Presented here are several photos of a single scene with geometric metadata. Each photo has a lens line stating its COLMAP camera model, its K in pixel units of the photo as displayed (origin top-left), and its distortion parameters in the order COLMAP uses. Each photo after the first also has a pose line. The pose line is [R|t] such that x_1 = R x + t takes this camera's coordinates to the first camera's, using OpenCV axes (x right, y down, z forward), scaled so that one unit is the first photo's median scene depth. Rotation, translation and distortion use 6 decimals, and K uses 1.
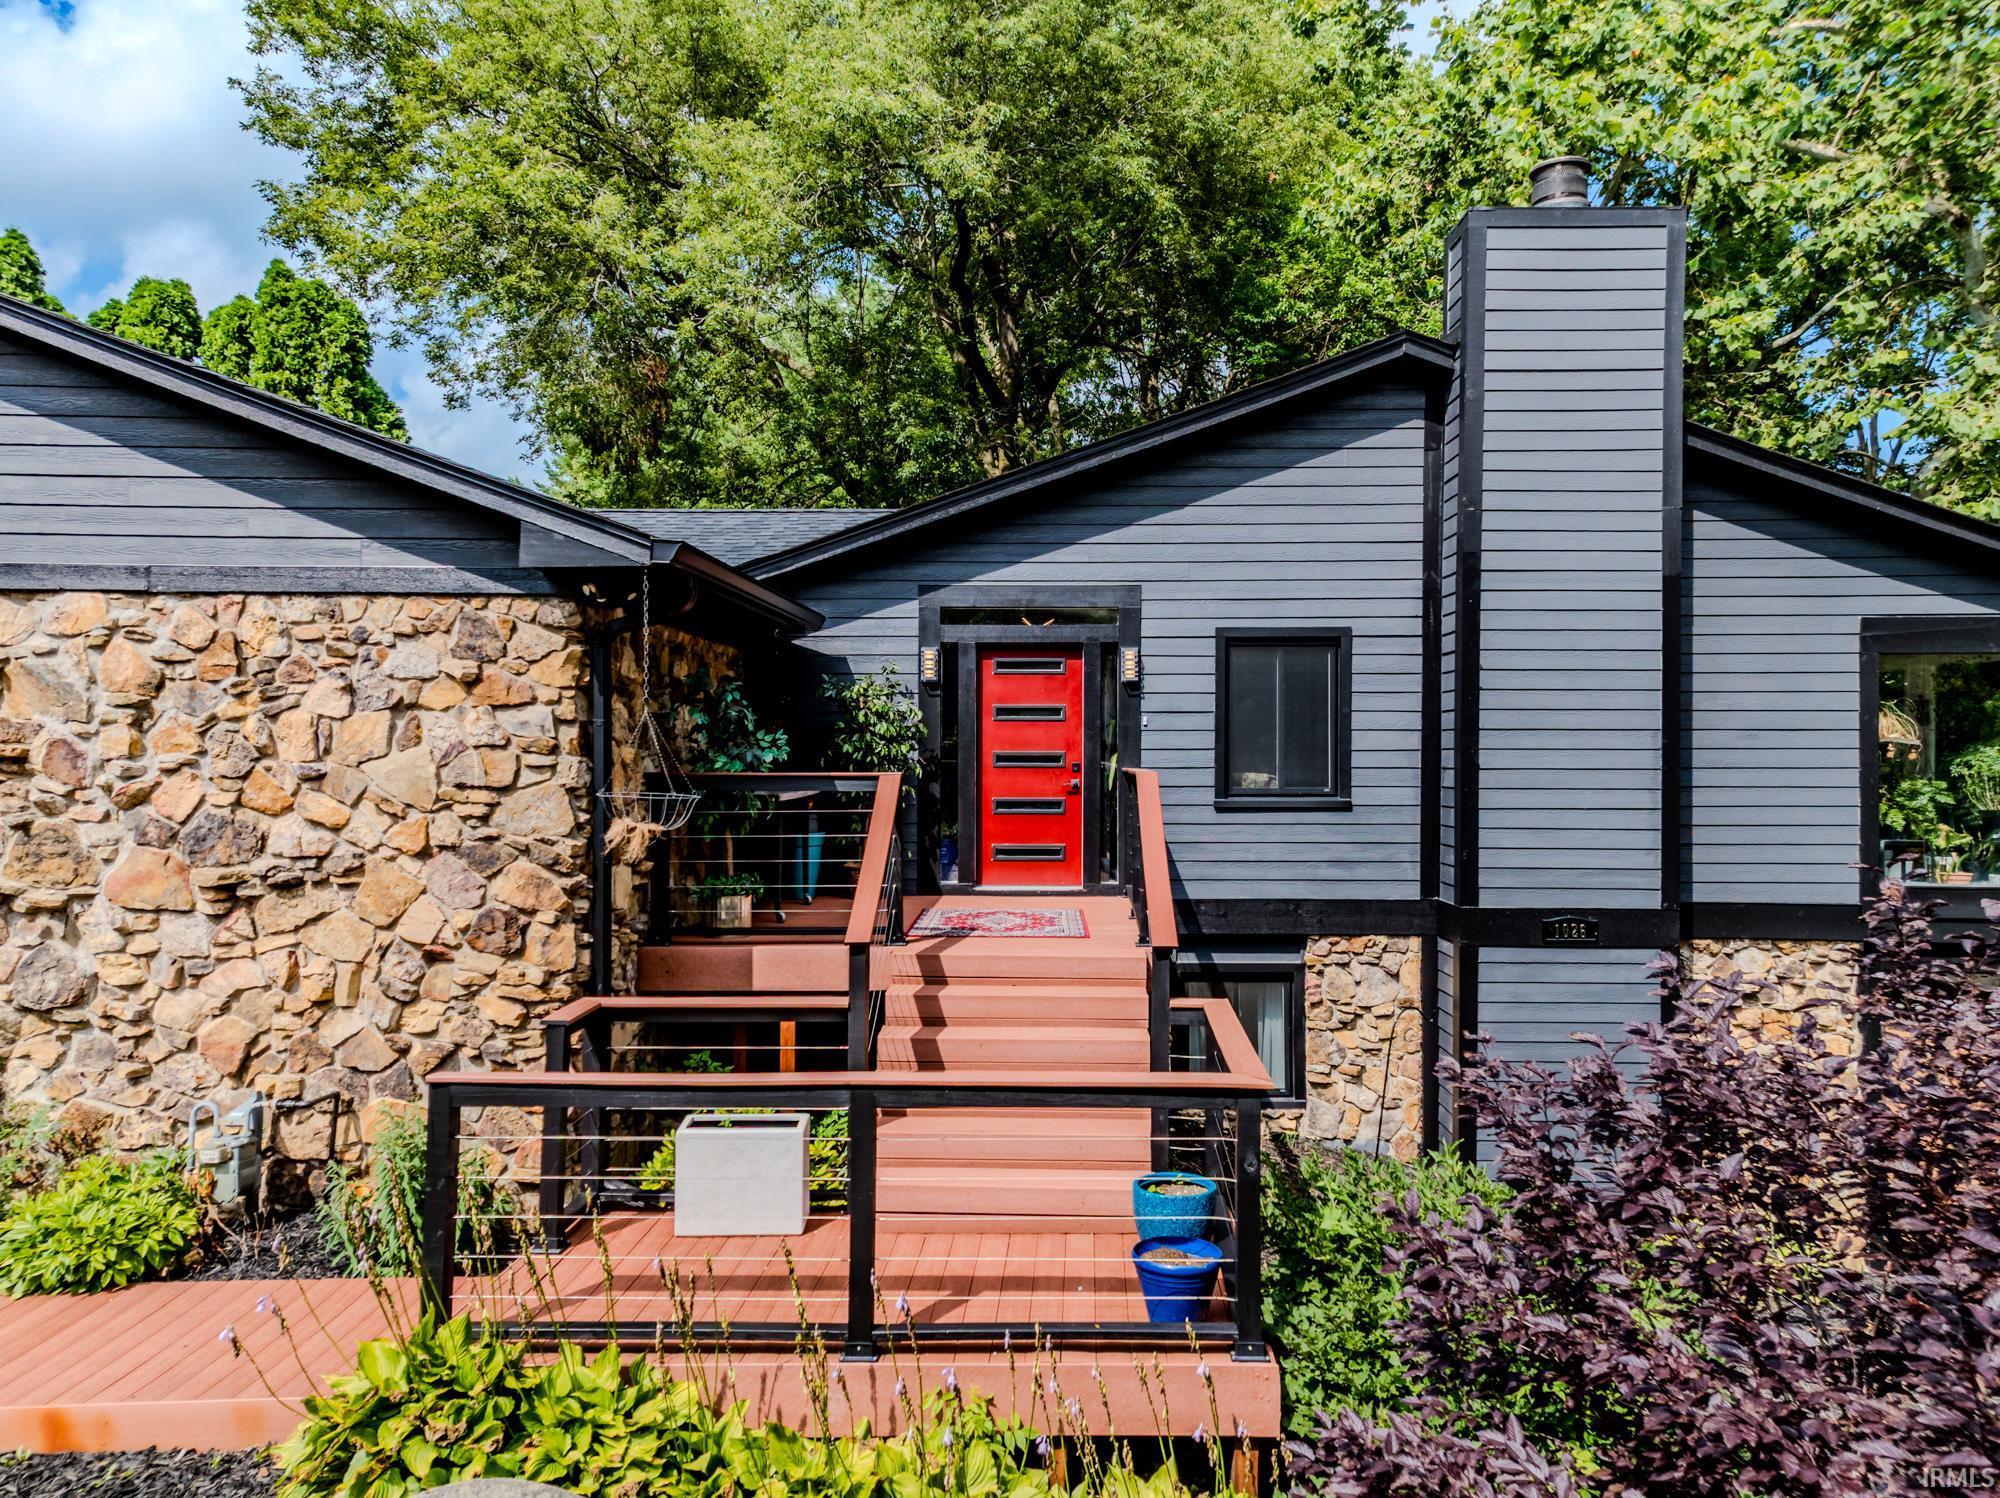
lens RADIAL K [[1590.6, 0, 1000.0], [0, 1590.6, 749.0], [0, 0, 1]] dist [0.067385, -0.004795]
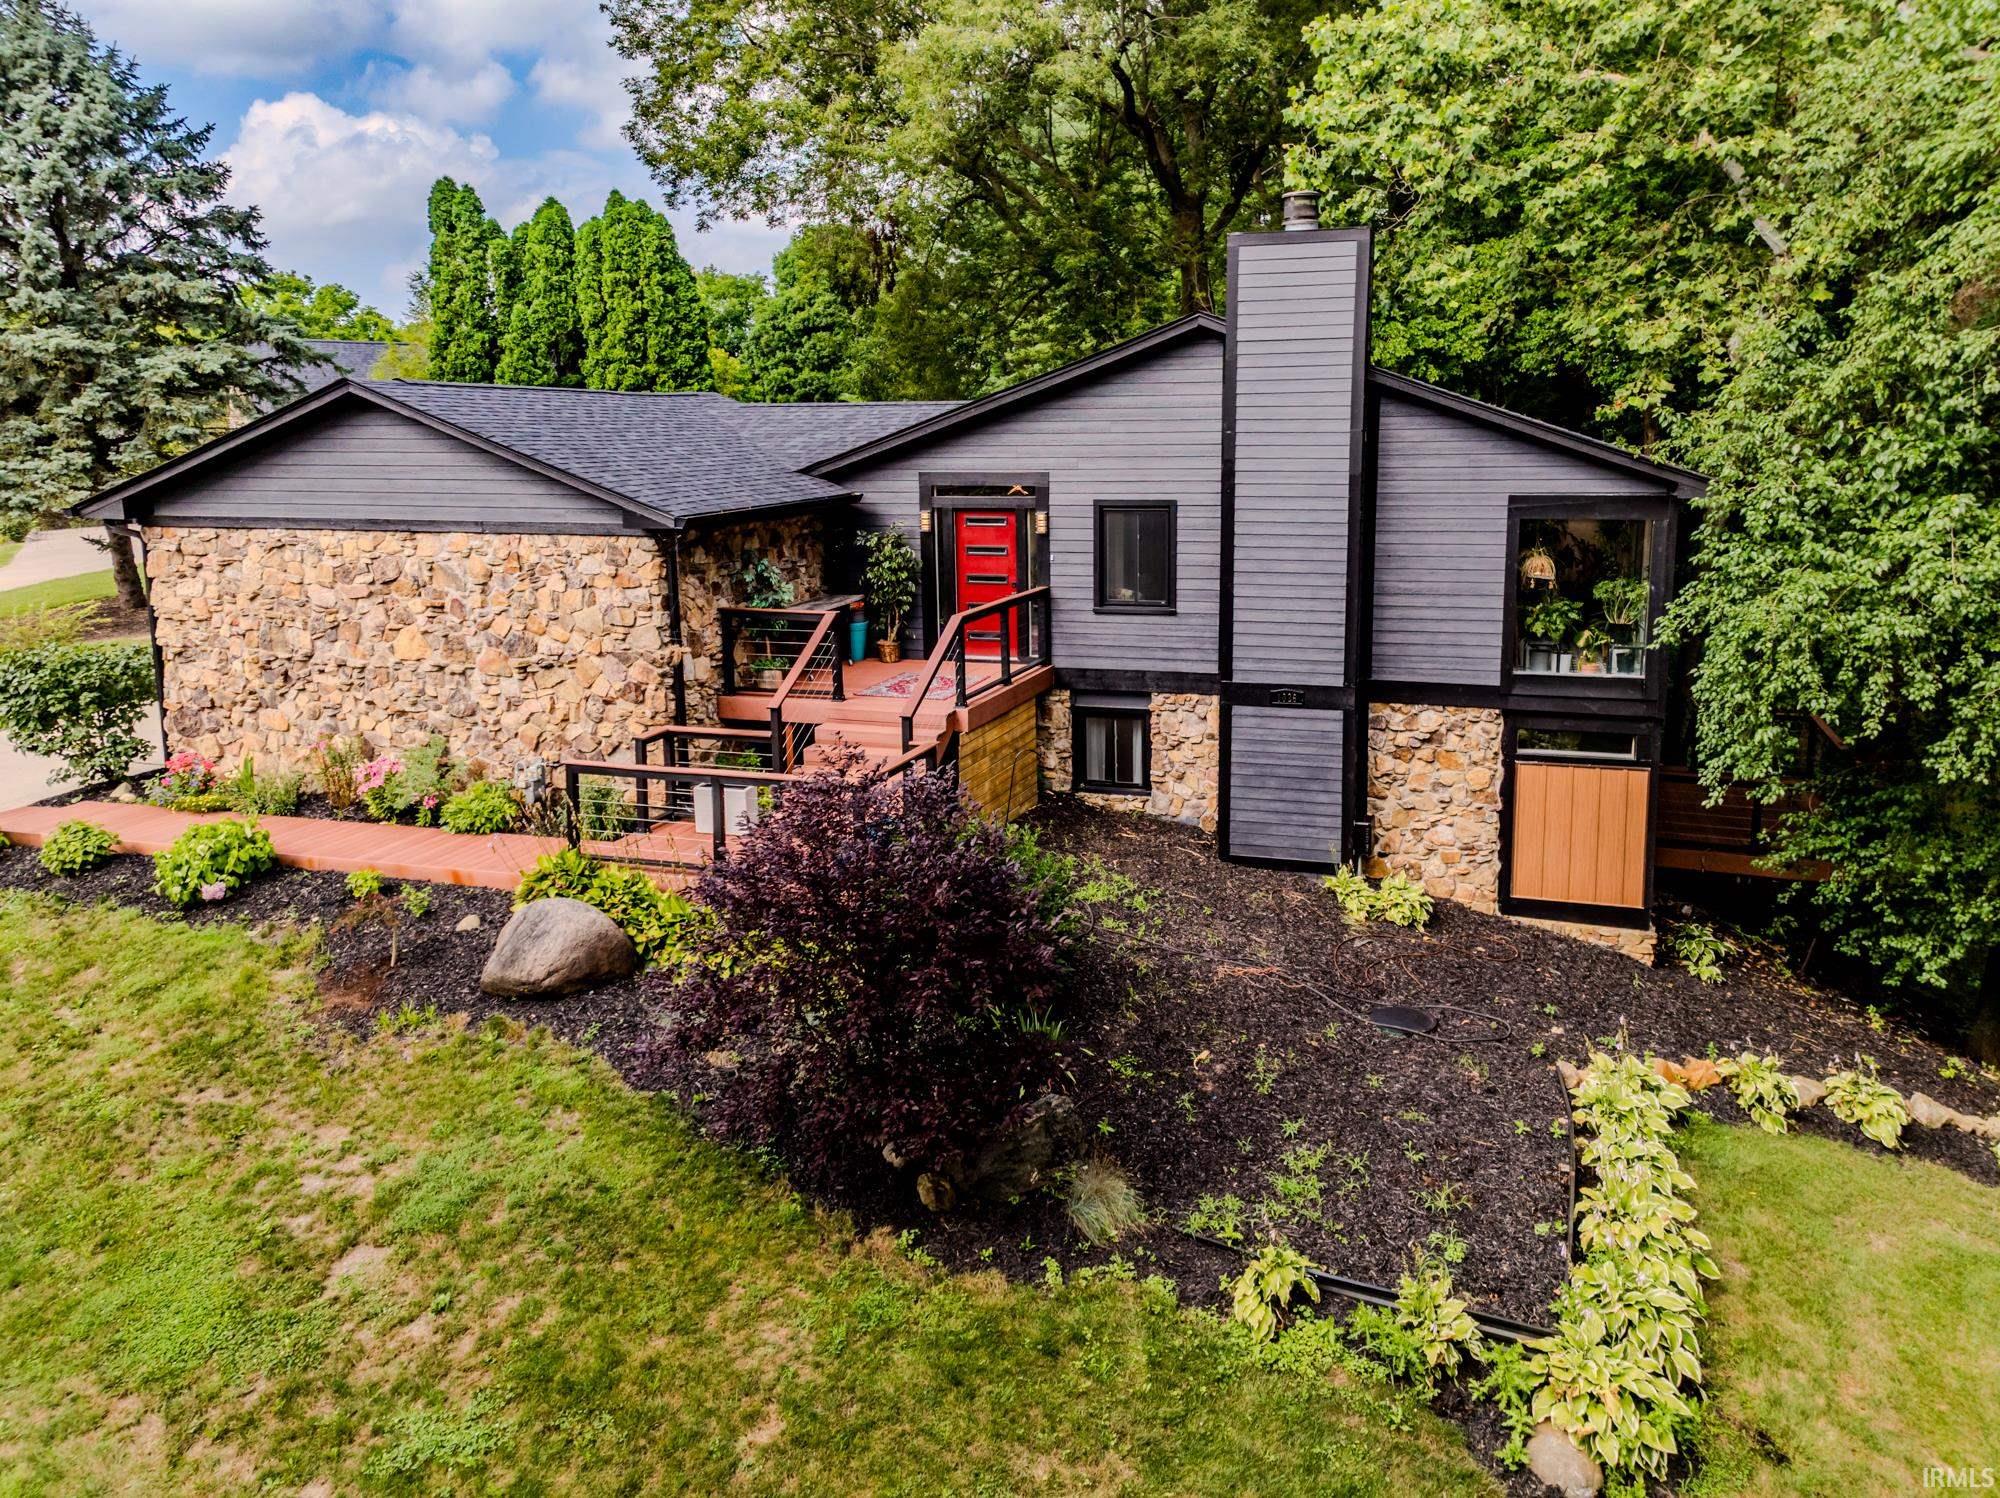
lens RADIAL K [[1884.4, 0, 1000.0], [0, 1884.4, 749.0], [0, 0, 1]] dist [0.109281, -0.003818]
pose [[0.940376, 0.052644, -0.336037, 0.722065], [0.020520, 0.977370, 0.210539, -0.240803], [0.339517, -0.204881, 0.918015, -0.845321]]
